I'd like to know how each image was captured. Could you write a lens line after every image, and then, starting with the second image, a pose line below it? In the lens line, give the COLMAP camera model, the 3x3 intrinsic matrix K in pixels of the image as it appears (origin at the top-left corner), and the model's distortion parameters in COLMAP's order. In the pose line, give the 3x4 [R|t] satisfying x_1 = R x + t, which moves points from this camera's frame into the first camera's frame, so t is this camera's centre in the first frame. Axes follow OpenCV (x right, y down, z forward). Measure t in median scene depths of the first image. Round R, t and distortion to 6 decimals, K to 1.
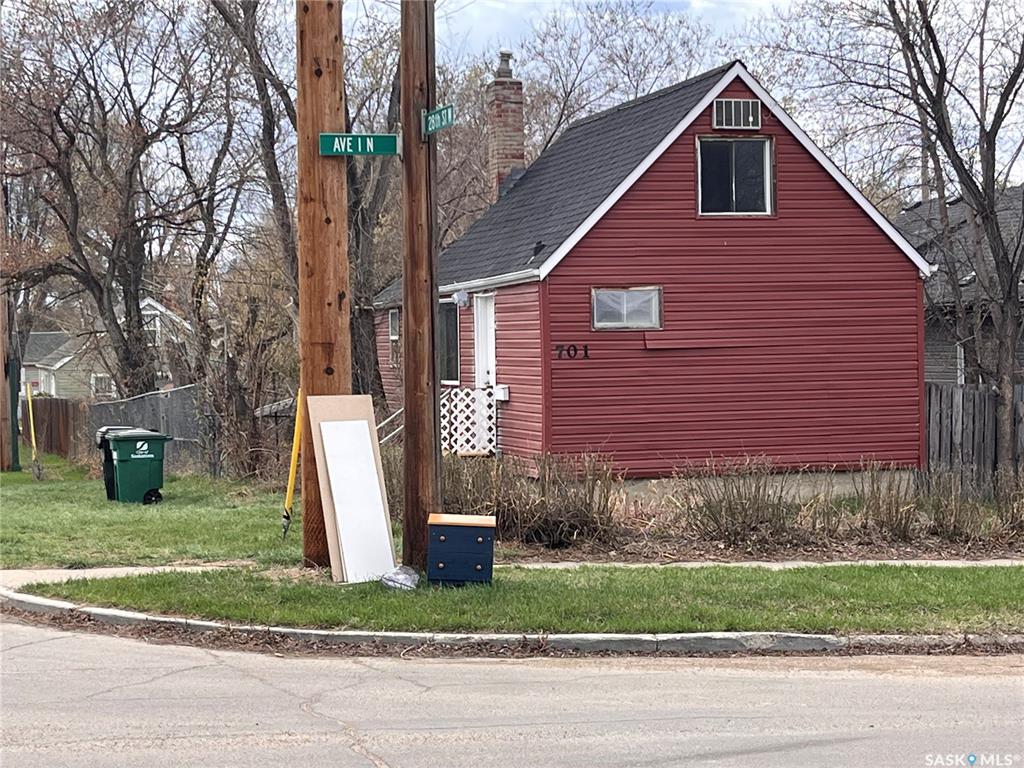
lens RADIAL K [[2134.5, 0, 512.0], [0, 2134.5, 384.0], [0, 0, 1]] dist [0.278935, -0.083183]
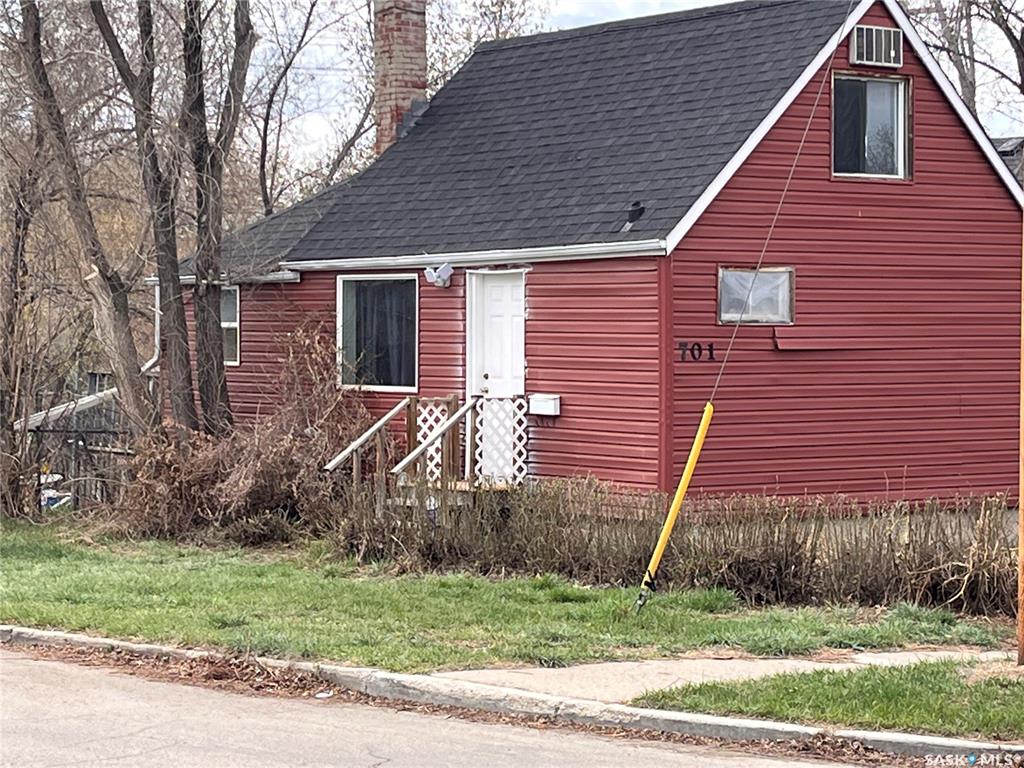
lens RADIAL K [[2633.2, 0, 512.0], [0, 2633.2, 384.0], [0, 0, 1]] dist [0.251671, 0.517263]
pose [[0.938943, 0.012807, 0.343833, -0.343099], [-0.012944, 0.999914, -0.001897, -0.001283], [-0.343828, -0.002669, 0.939029, 0.152393]]
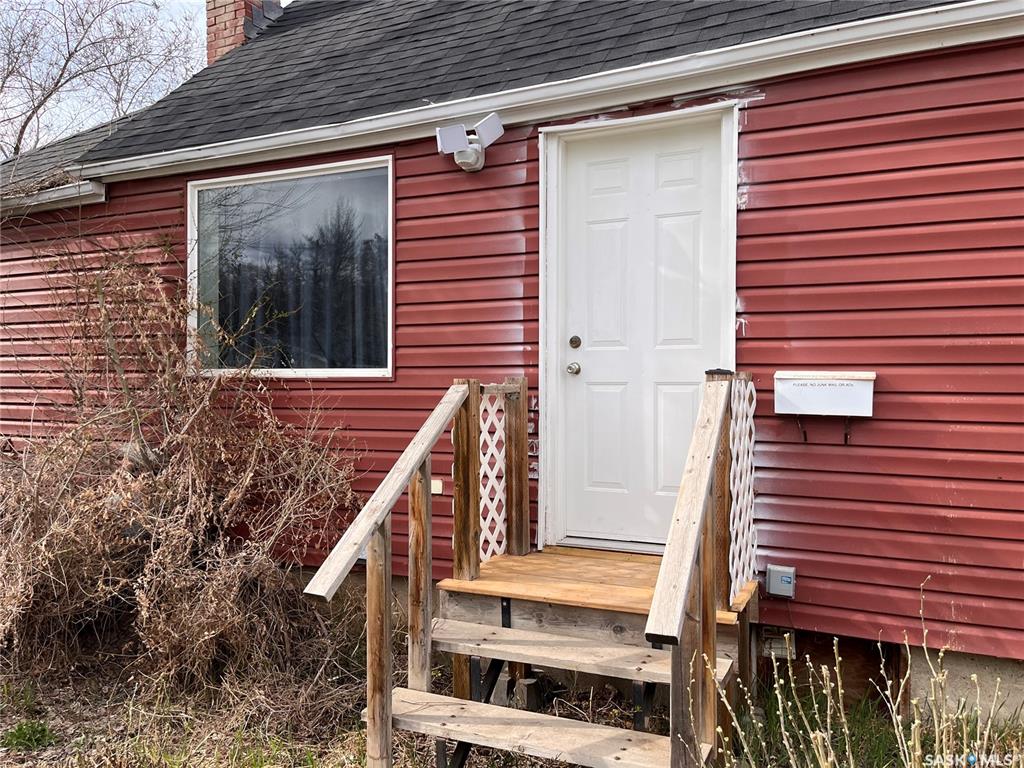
lens RADIAL K [[782.0, 0, 512.0], [0, 782.0, 384.0], [0, 0, 1]] dist [0.073680, -0.081772]
pose [[0.664303, 0.022741, 0.747117, -0.131852], [-0.001787, 0.999583, -0.028837, 0.006381], [-0.747461, 0.017821, 0.664066, 0.994461]]
